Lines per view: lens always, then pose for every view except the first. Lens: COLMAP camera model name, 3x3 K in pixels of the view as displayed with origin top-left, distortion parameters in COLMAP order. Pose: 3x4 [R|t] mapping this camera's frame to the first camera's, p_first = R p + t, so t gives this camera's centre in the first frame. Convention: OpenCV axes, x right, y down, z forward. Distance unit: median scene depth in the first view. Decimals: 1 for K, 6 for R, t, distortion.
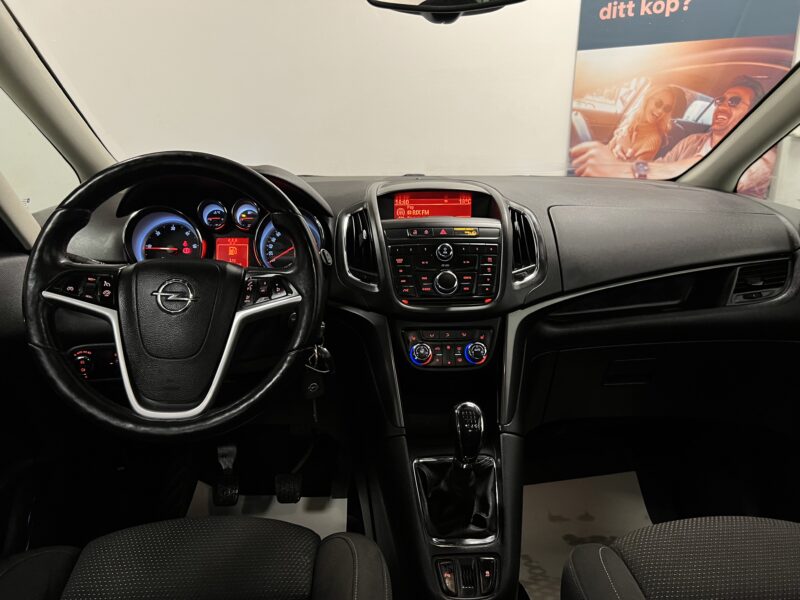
lens RADIAL K [[593.6, 0, 400.0], [0, 593.6, 300.0], [0, 0, 1]] dist [0.035208, -0.049759]
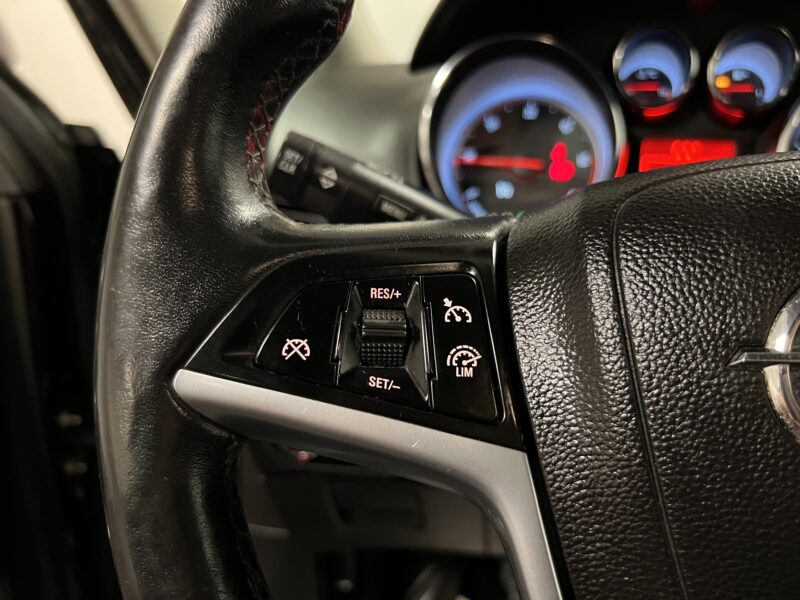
lens RADIAL K [[593.6, 0, 400.0], [0, 593.6, 300.0], [0, 0, 1]] dist [0.035208, -0.049759]
pose [[0.929984, -0.037093, -0.365724, -0.321433], [0.068111, 0.995056, 0.072275, -0.032832], [0.361235, -0.092125, 0.927913, 0.597089]]
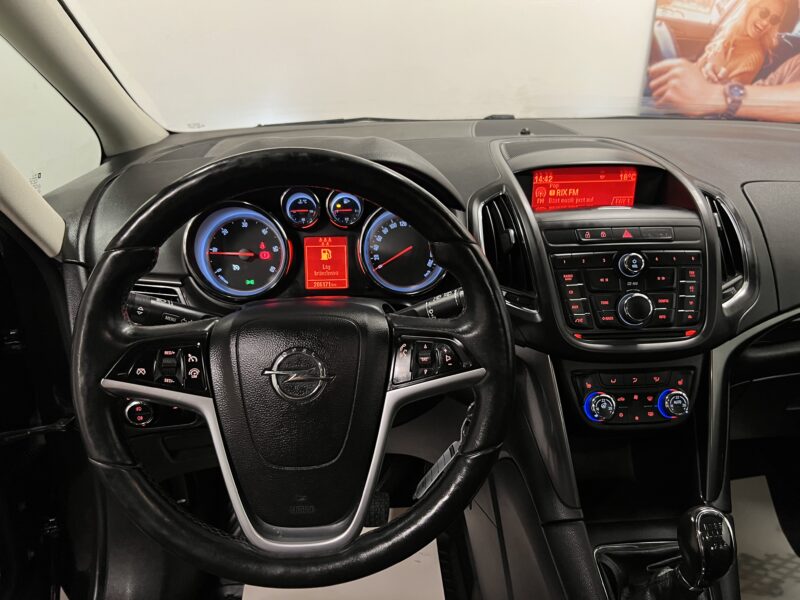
lens RADIAL K [[593.6, 0, 400.0], [0, 593.6, 300.0], [0, 0, 1]] dist [0.035208, -0.049759]
pose [[0.999947, -0.007476, 0.007131, -0.194618], [0.006293, 0.988124, 0.153532, -0.139517], [-0.008194, -0.153479, 0.988118, 0.258896]]
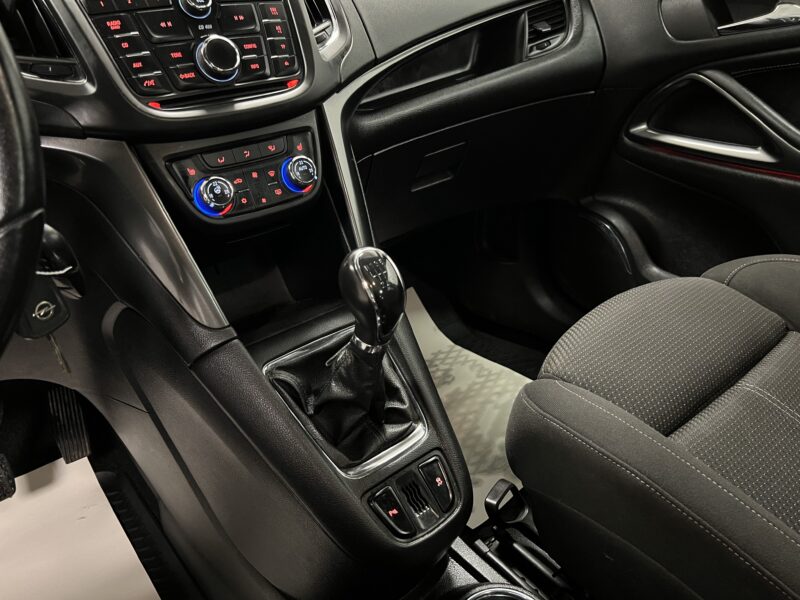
lens RADIAL K [[593.6, 0, 400.0], [0, 593.6, 300.0], [0, 0, 1]] dist [0.035208, -0.049759]
pose [[0.797189, -0.319694, 0.512138, -0.130253], [0.179247, 0.935372, 0.304876, 0.037690], [-0.576507, -0.151245, 0.802973, 0.384871]]
